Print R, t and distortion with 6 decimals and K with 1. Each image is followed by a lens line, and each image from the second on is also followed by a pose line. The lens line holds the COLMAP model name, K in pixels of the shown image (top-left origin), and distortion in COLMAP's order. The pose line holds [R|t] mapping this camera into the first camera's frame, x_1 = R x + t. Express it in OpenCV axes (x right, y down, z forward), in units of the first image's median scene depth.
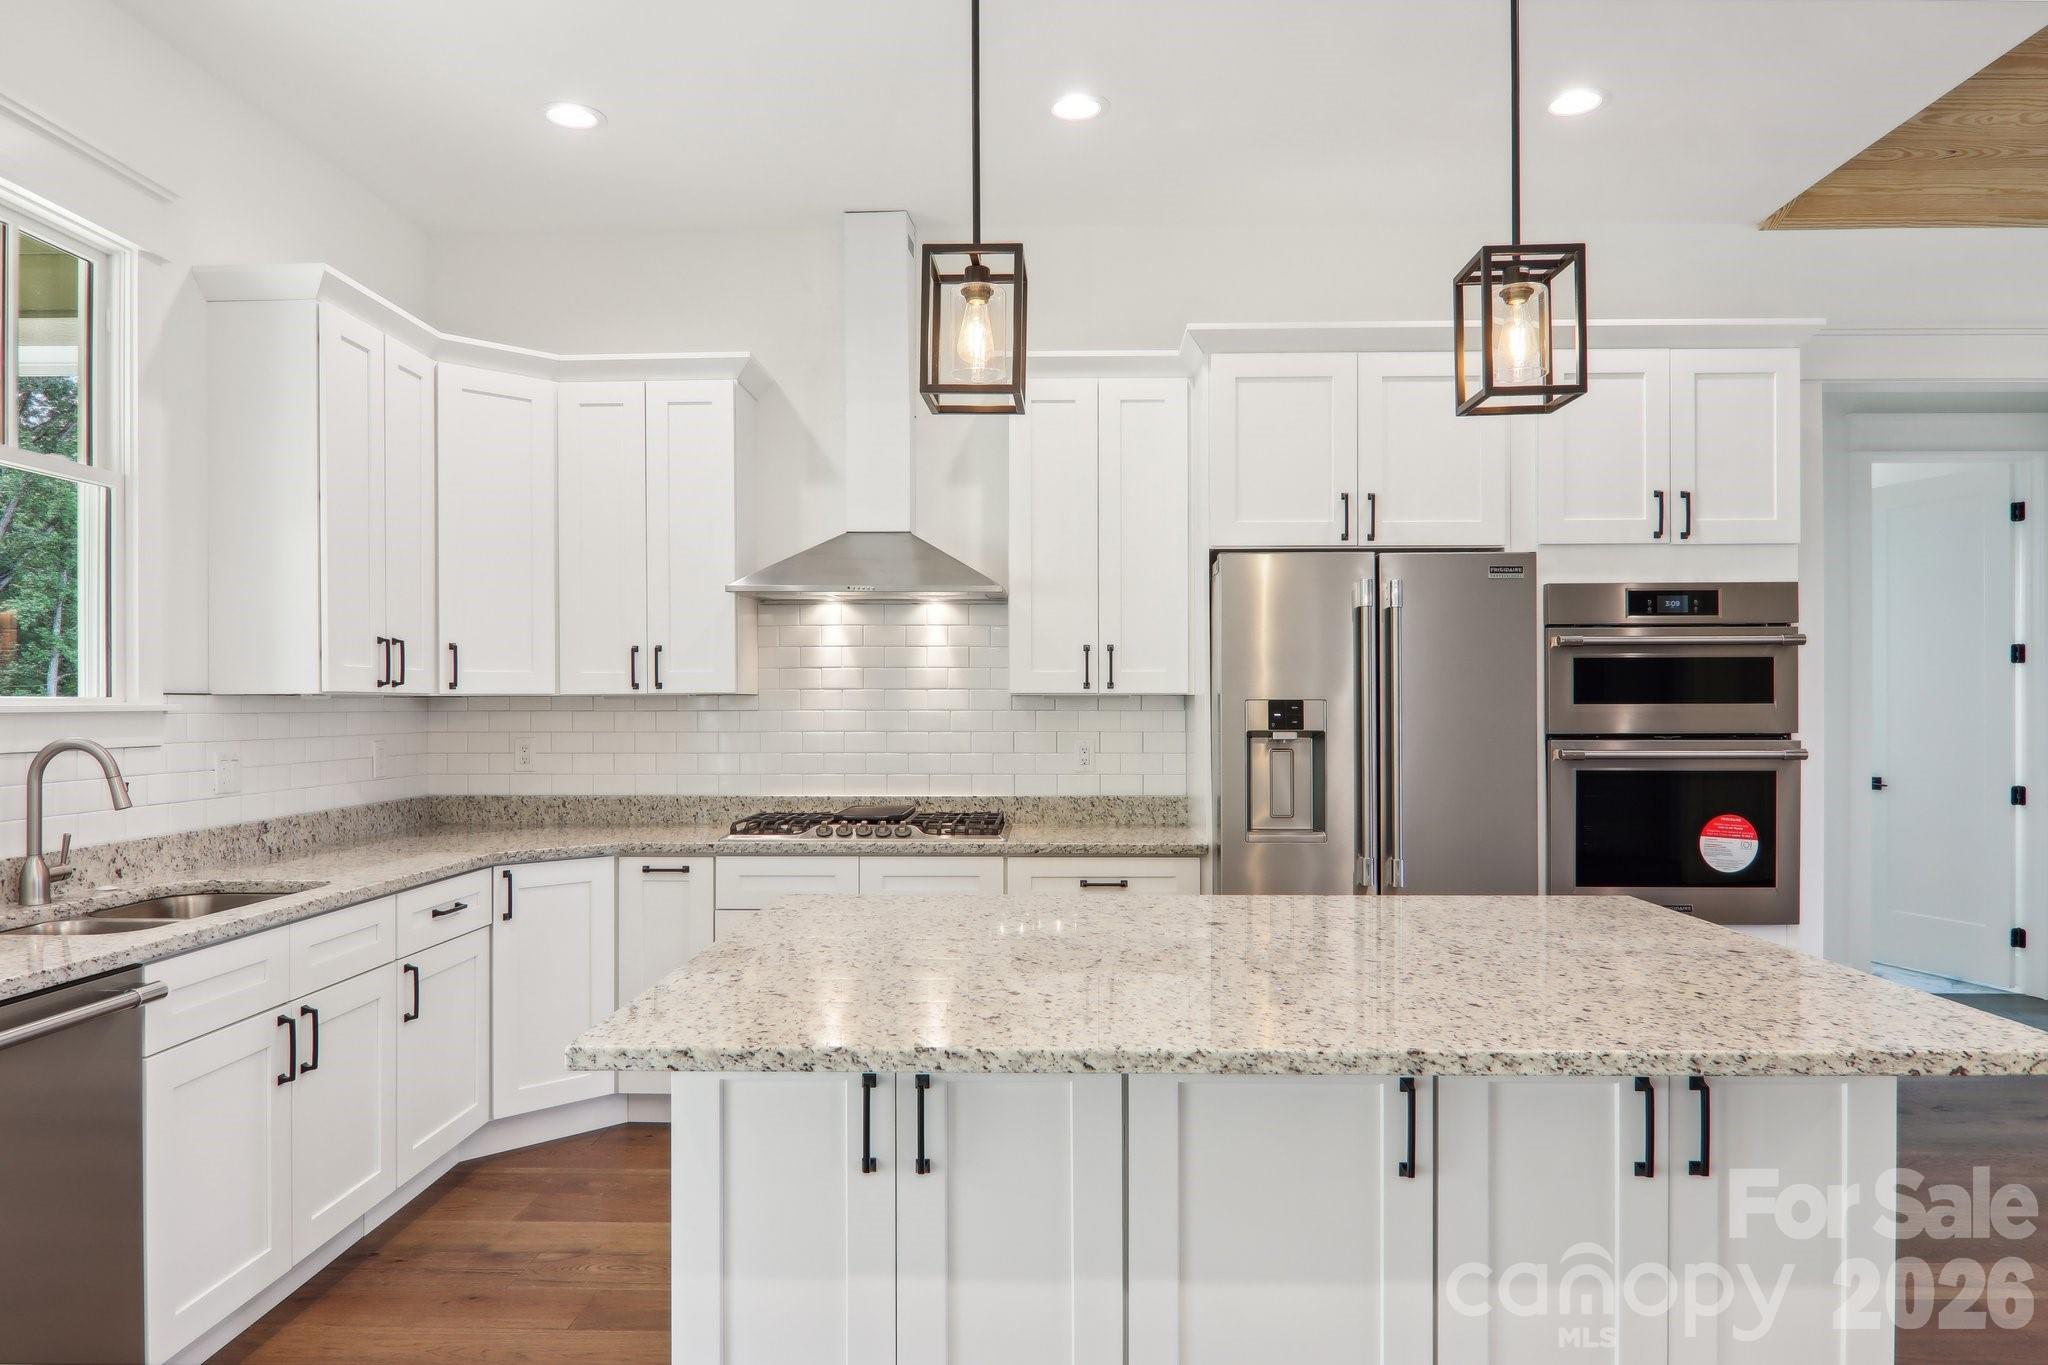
lens RADIAL K [[1294.1, 0, 1020.2], [0, 1294.1, 696.2], [0, 0, 1]] dist [0.000511, -0.002223]
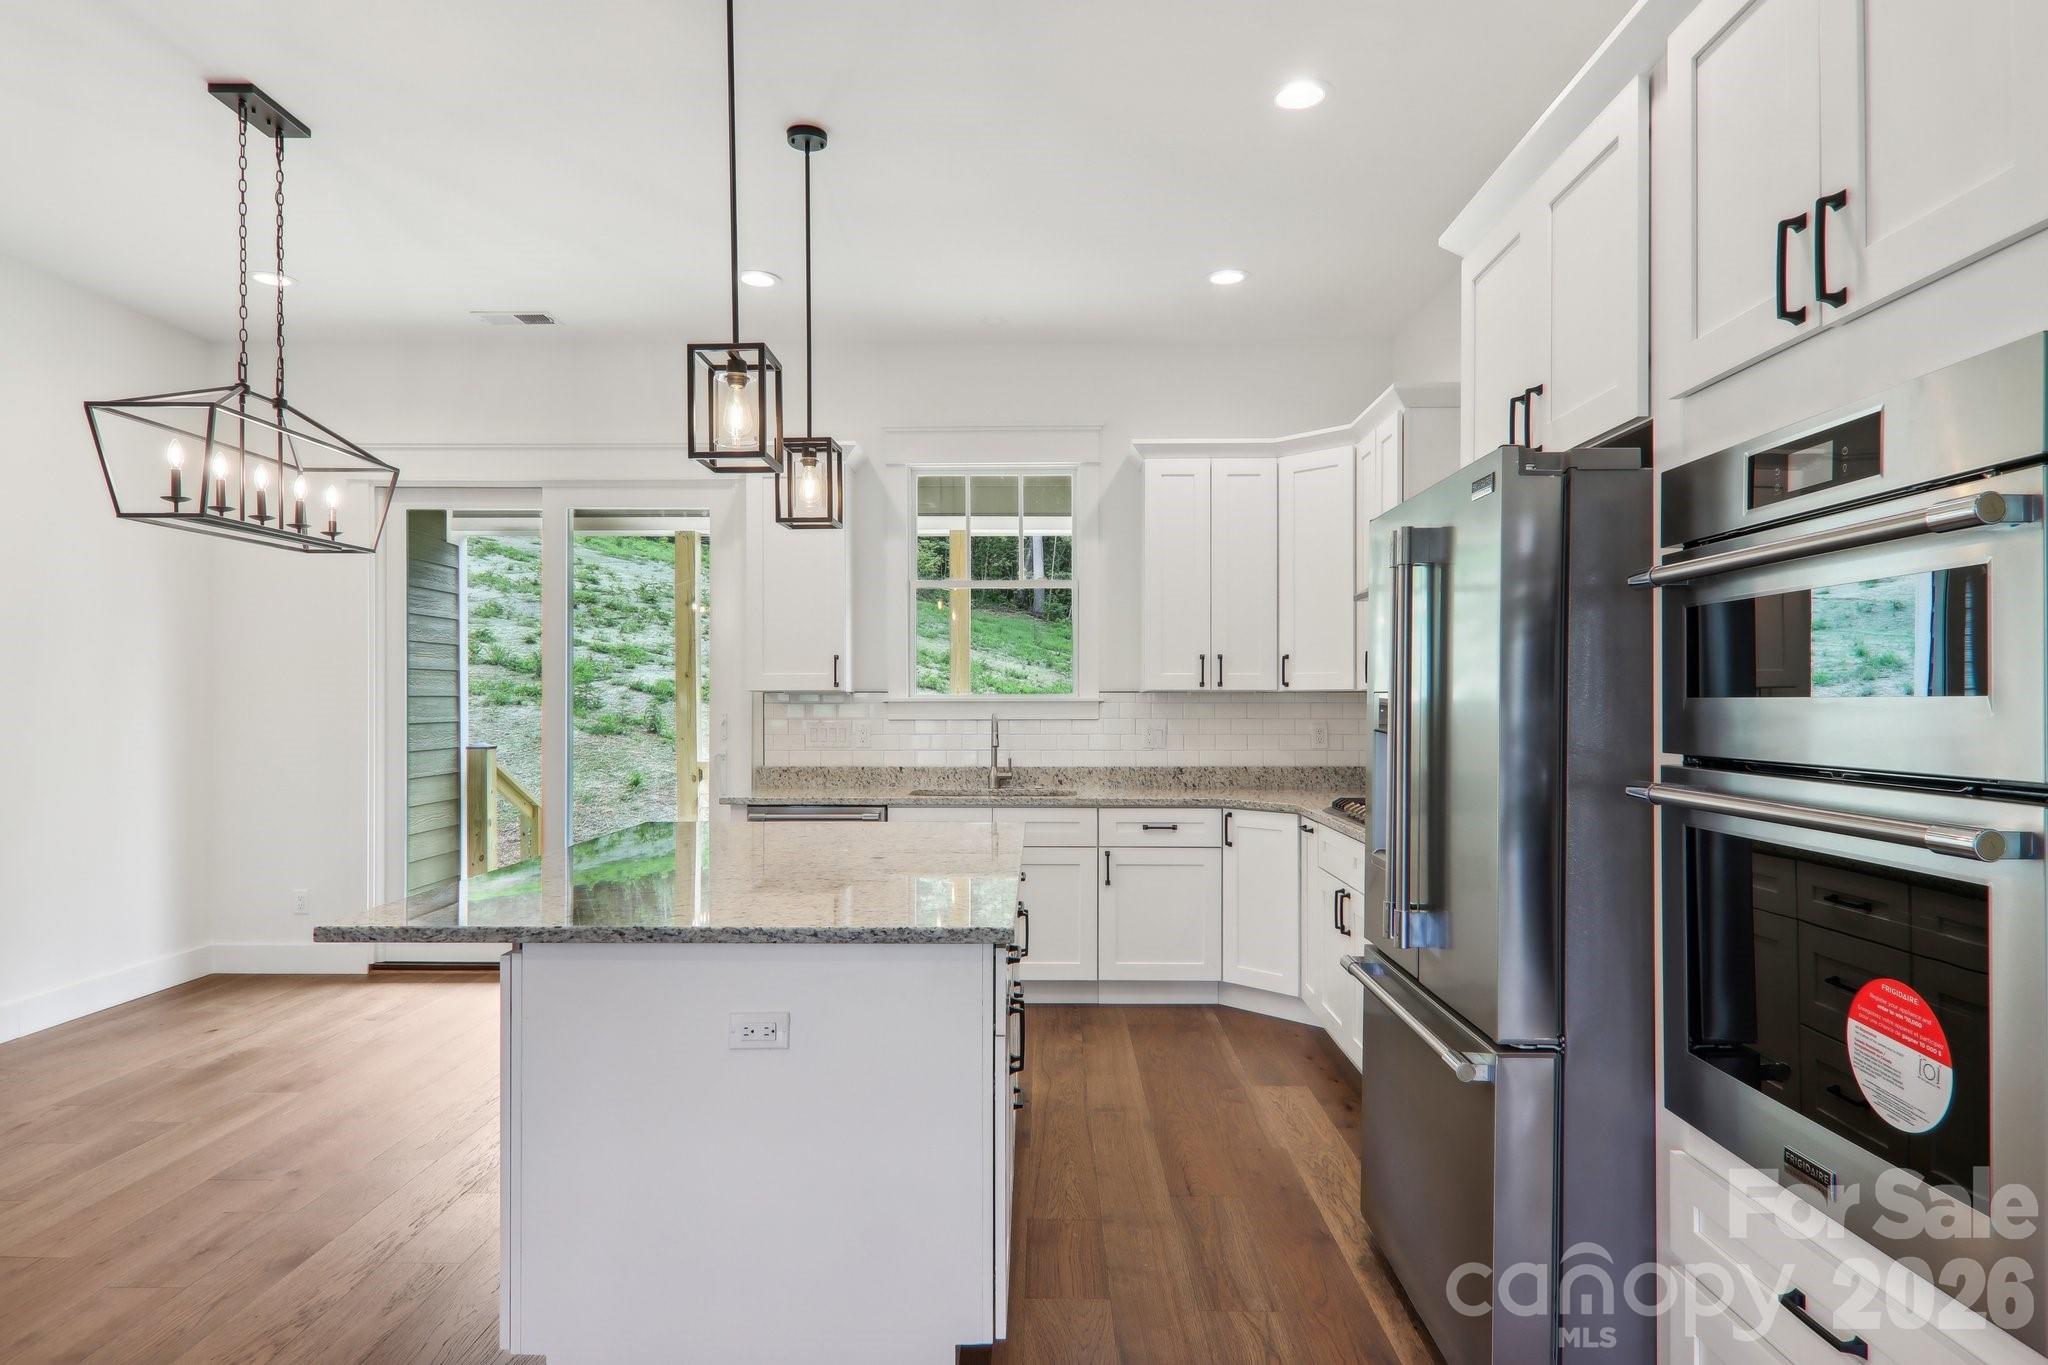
lens RADIAL K [[1198.3, 0, 1019.3], [0, 1198.3, 700.0], [0, 0, 1]] dist [0.011434, -0.001577]
pose [[0.005079, 0.002335, -0.999984, 0.900716], [0.007276, 0.999971, 0.002371, 0.004011], [0.999961, -0.007288, 0.005062, 0.726468]]
